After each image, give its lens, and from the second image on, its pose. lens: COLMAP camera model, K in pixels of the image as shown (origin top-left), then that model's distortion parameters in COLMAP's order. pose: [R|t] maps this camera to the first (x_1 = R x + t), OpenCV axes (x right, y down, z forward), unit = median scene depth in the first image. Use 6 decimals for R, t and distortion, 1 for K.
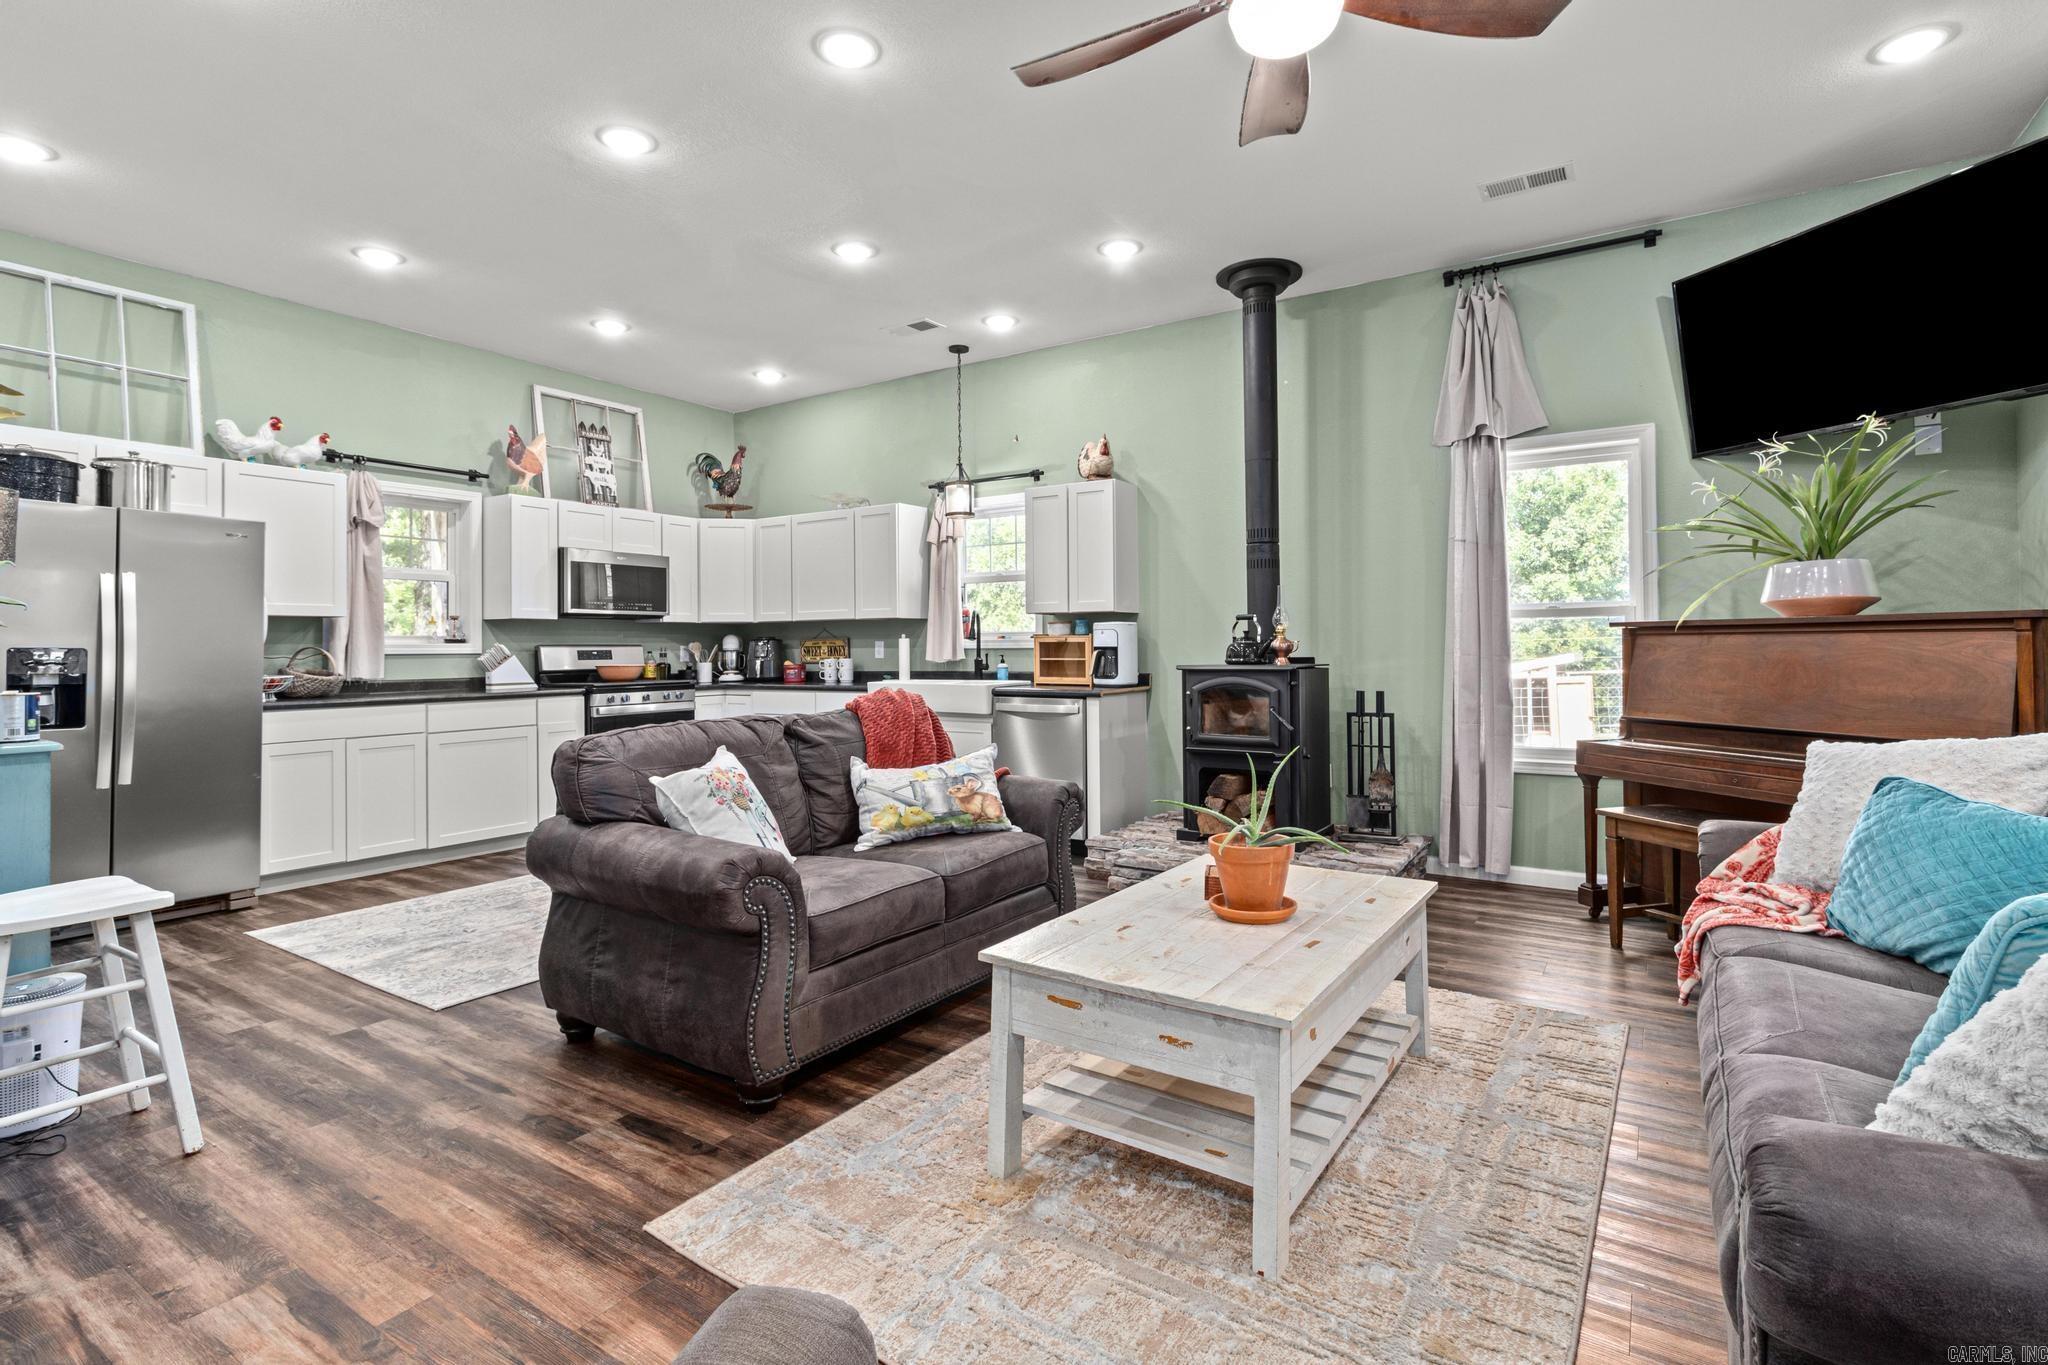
lens RADIAL K [[980.1, 0, 1039.0], [0, 980.1, 638.9], [0, 0, 1]] dist [0.001719, -0.002642]
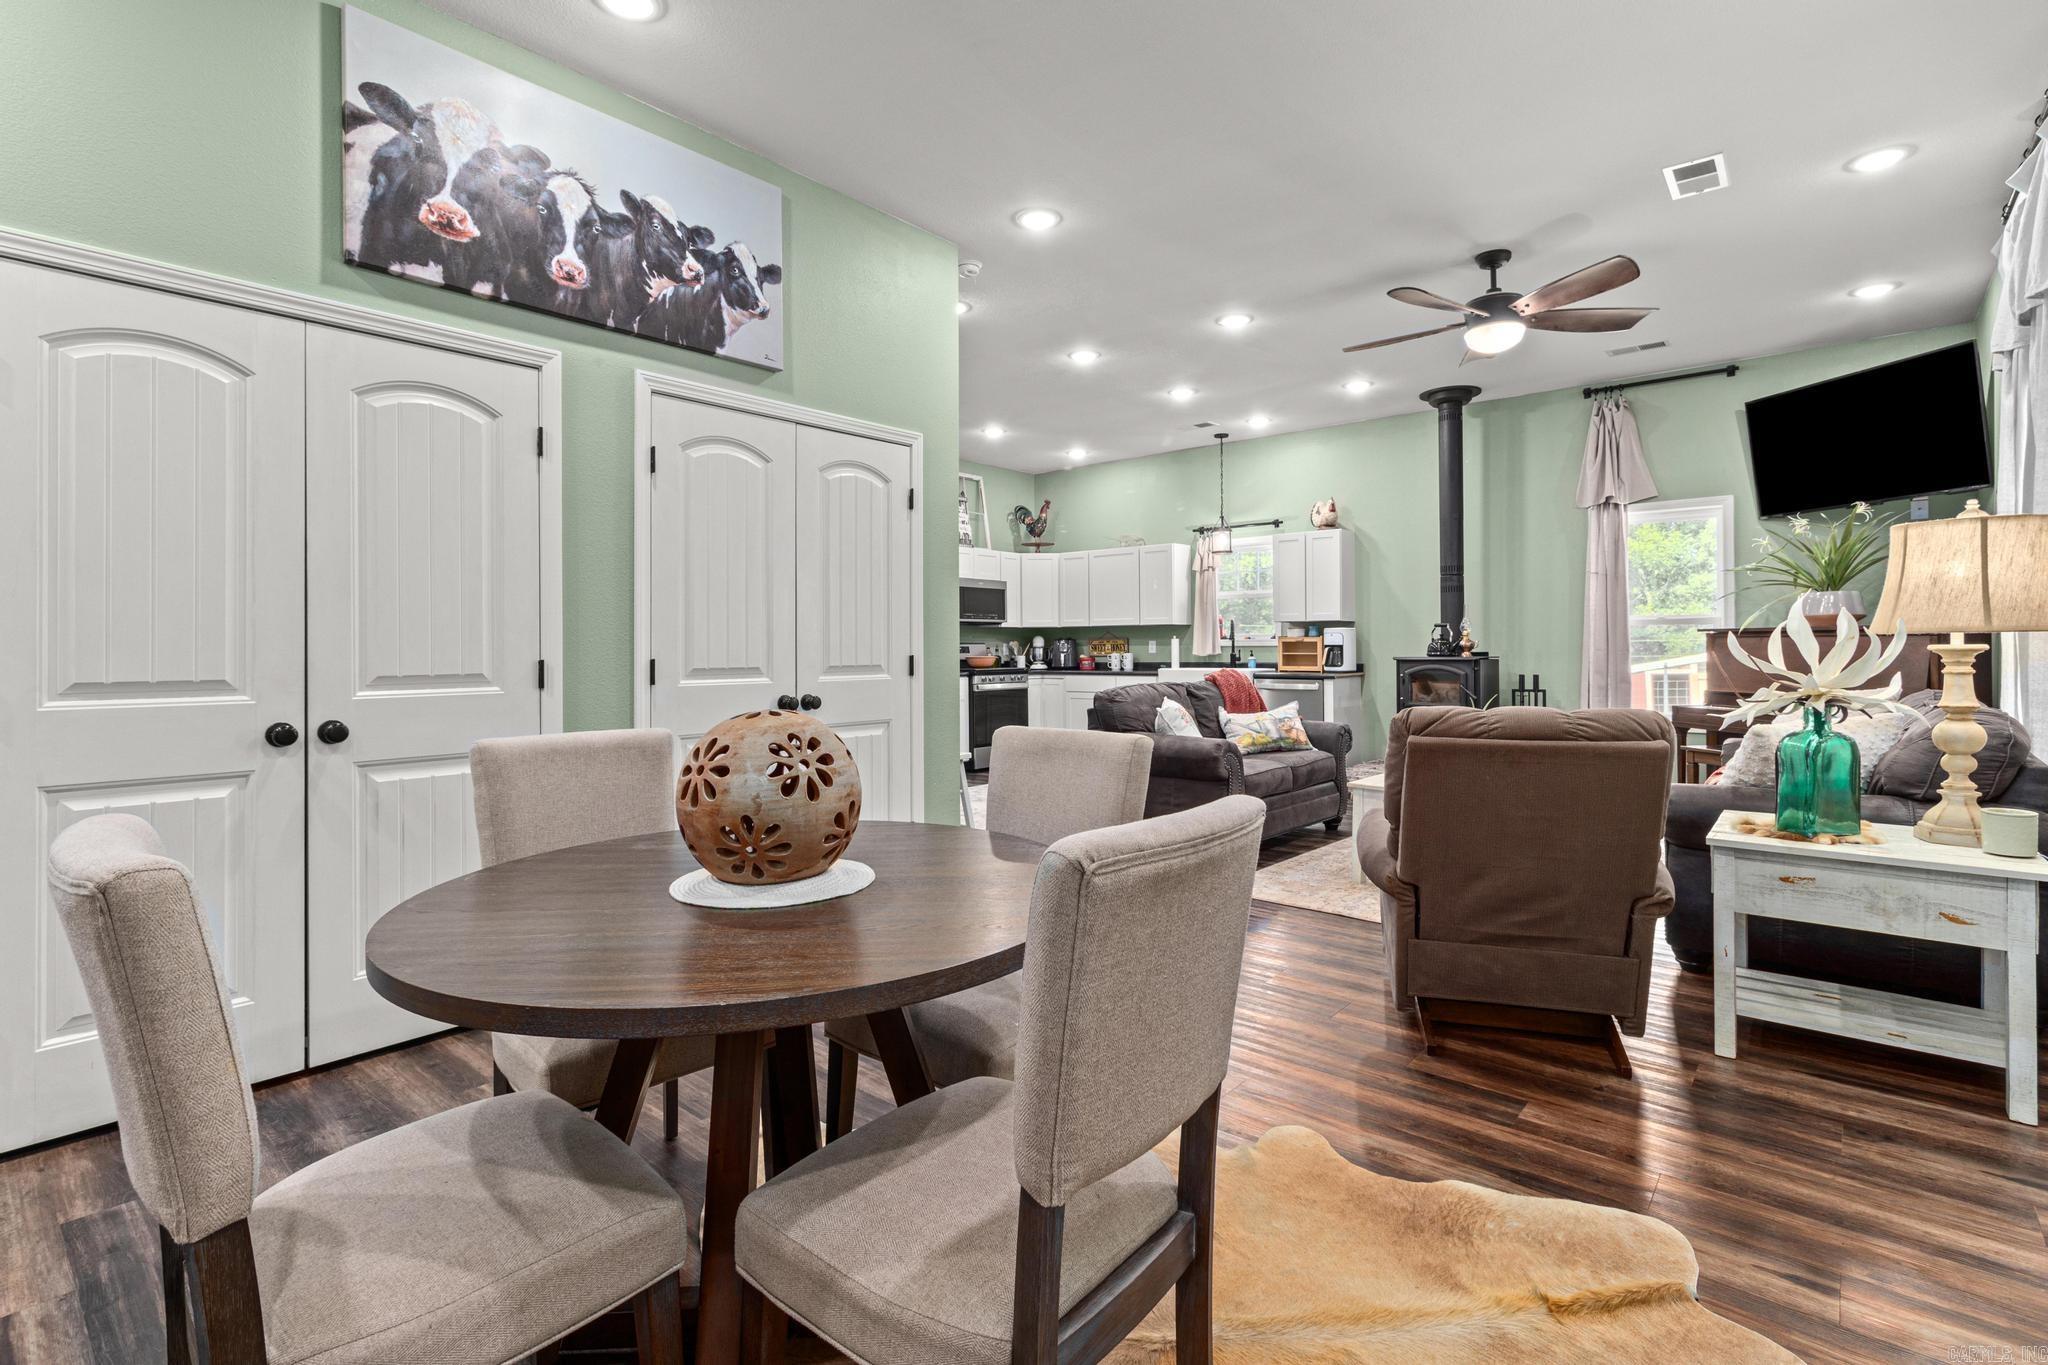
lens RADIAL K [[980.1, 0, 1024.7], [0, 980.1, 647.5], [0, 0, 1]] dist [0.001719, -0.002642]
pose [[0.990434, 0.002031, -0.137975, -0.207745], [-0.000634, 0.999948, 0.010167, -0.002788], [0.137989, -0.009982, 0.990384, -0.560274]]
